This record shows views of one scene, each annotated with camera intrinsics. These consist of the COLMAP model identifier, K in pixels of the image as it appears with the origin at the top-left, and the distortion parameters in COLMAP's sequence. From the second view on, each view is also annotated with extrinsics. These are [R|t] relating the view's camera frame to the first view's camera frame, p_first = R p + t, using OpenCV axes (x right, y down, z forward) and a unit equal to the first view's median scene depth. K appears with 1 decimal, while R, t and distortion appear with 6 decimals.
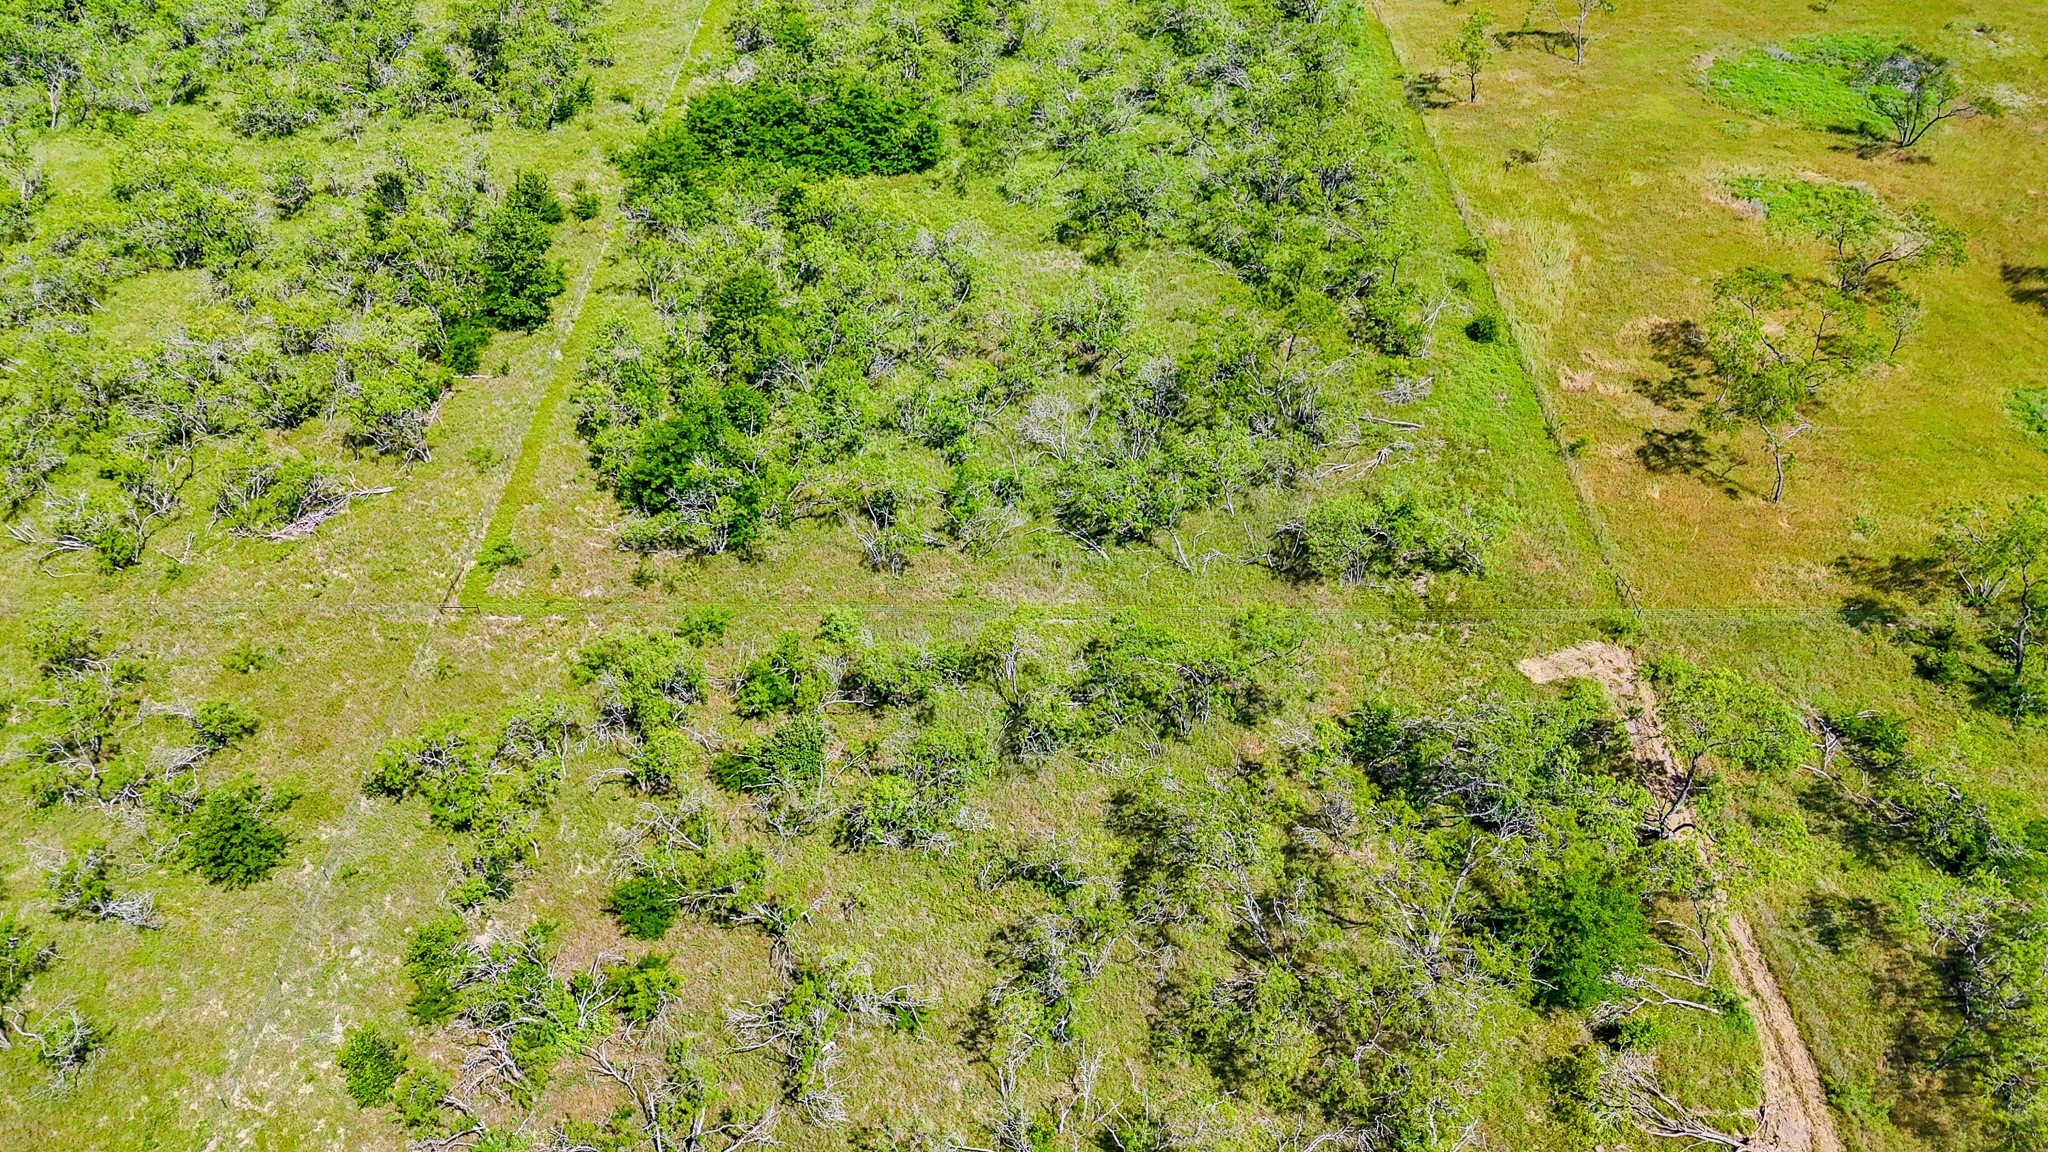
lens RADIAL K [[1518.3, 0, 1019.8], [0, 1518.3, 573.4], [0, 0, 1]] dist [0.062856, -0.056383]
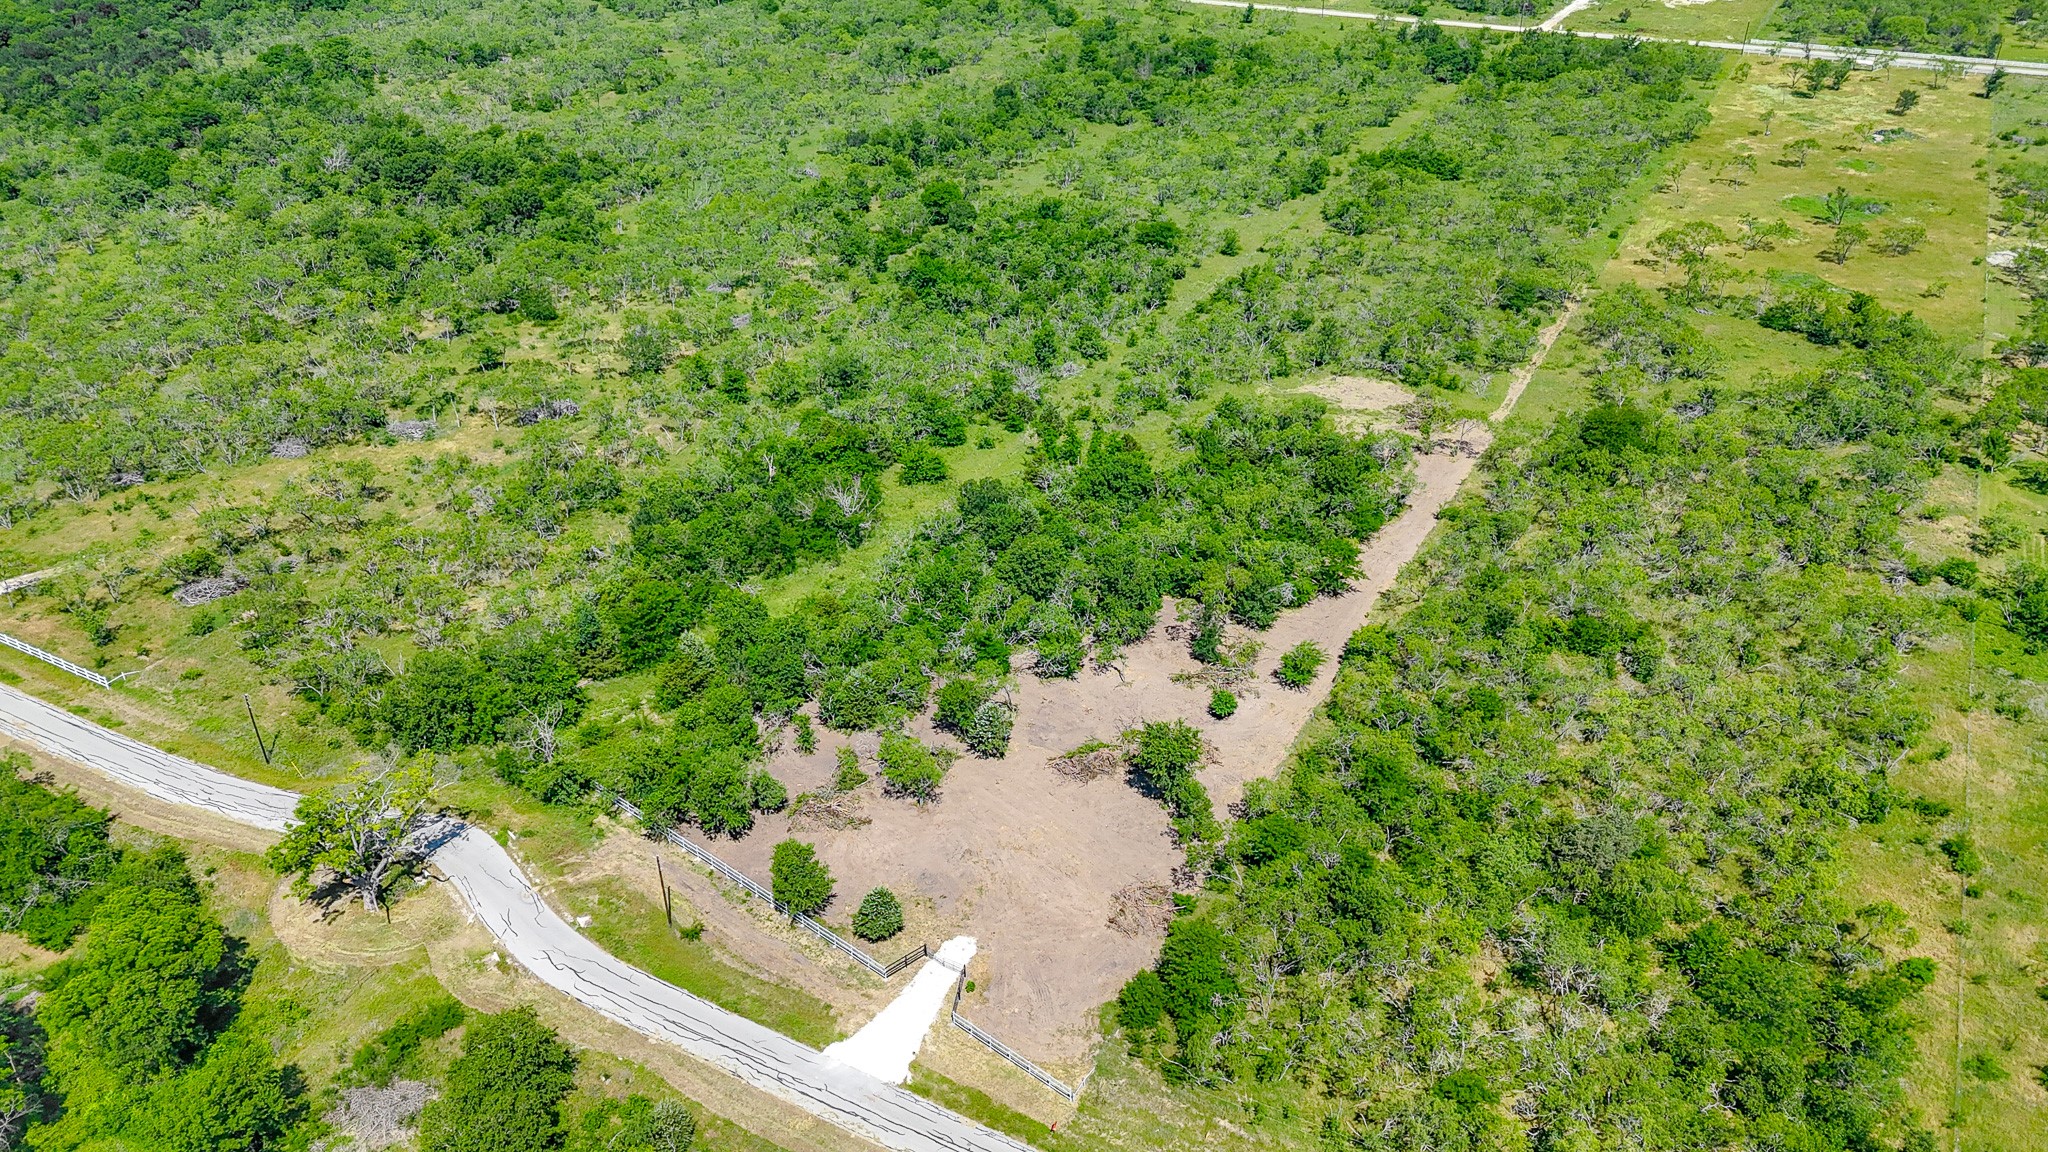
lens RADIAL K [[1518.3, 0, 1024.8], [0, 1518.3, 535.1], [0, 0, 1]] dist [0.062856, -0.056383]
pose [[0.881757, 0.230603, -0.411494, 0.858043], [-0.307359, 0.942621, -0.130366, 1.507973], [0.357820, 0.241428, 0.902041, -2.636494]]
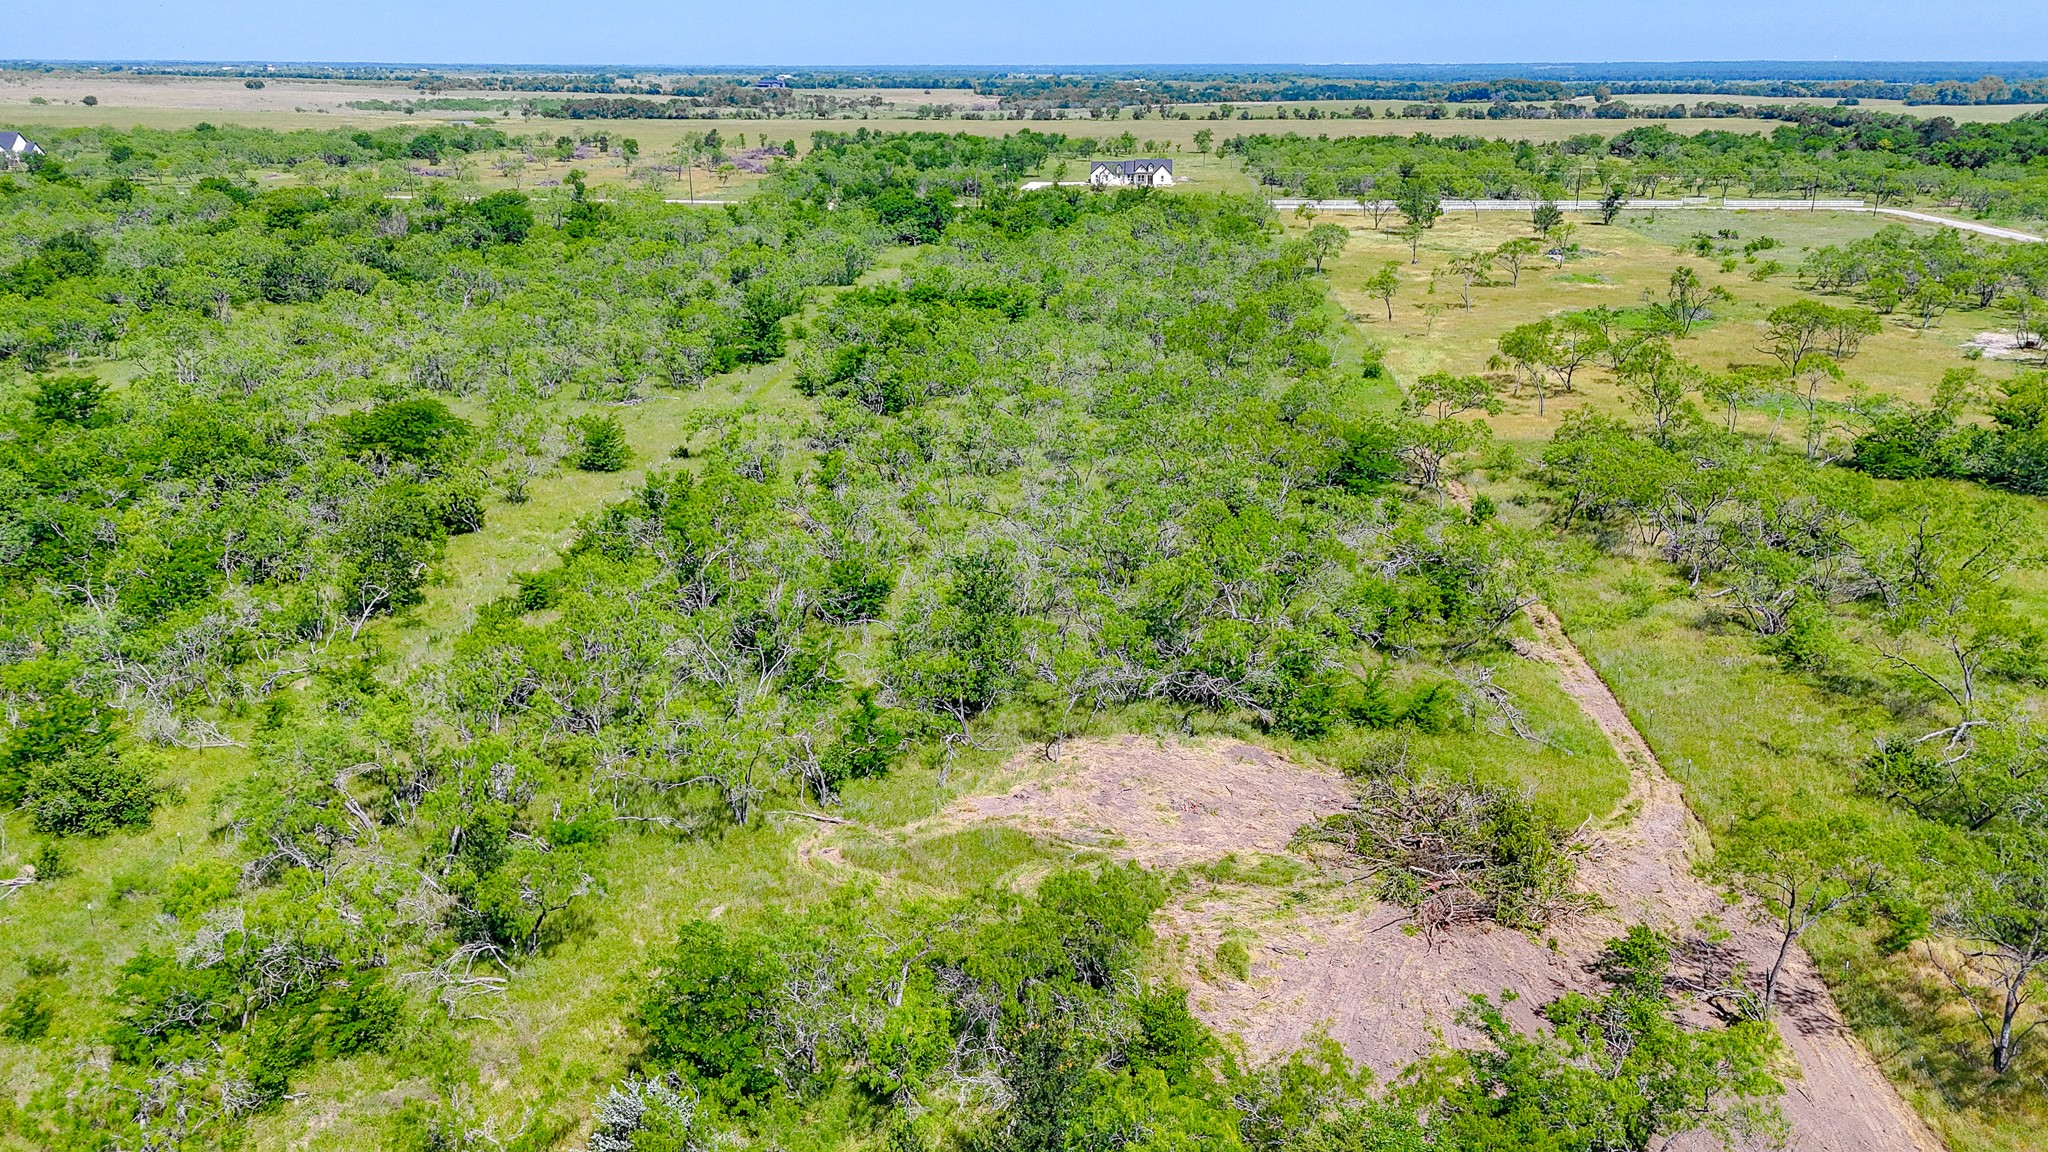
lens RADIAL K [[1518.3, 0, 1013.4], [0, 1518.3, 586.1], [0, 0, 1]] dist [0.062856, -0.056383]
pose [[0.996708, 0.030896, -0.074954, 0.082795], [-0.057081, 0.923967, -0.378189, 0.829533], [0.057570, 0.381222, 0.922689, -0.462528]]
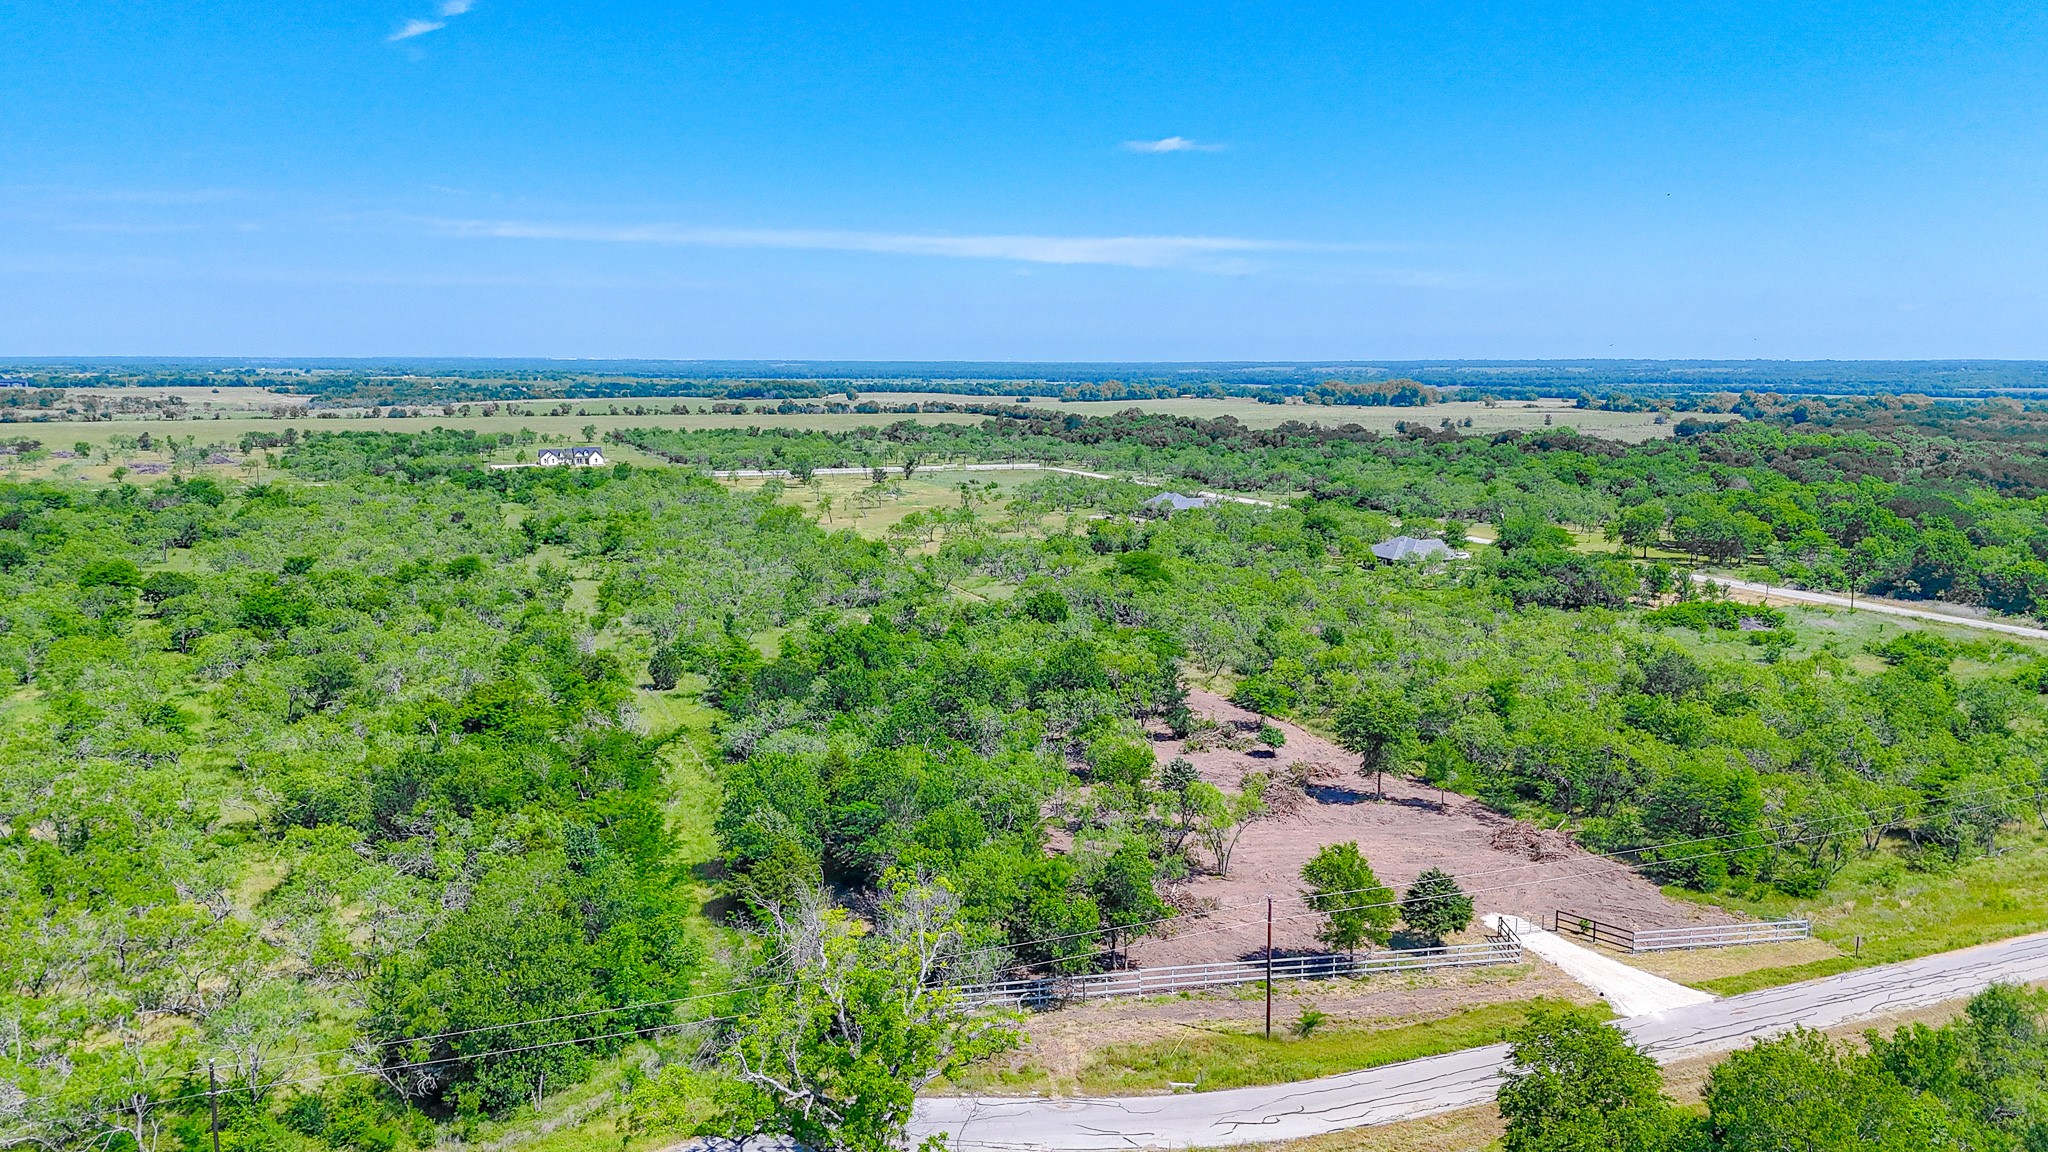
lens RADIAL K [[1518.3, 0, 1026.8], [0, 1518.3, 575.0], [0, 0, 1]] dist [0.062856, -0.056383]
pose [[0.921887, -0.047567, 0.384529, -0.753433], [0.250346, 0.830587, -0.497445, 2.077405], [-0.295723, 0.554853, 0.777615, -2.051826]]
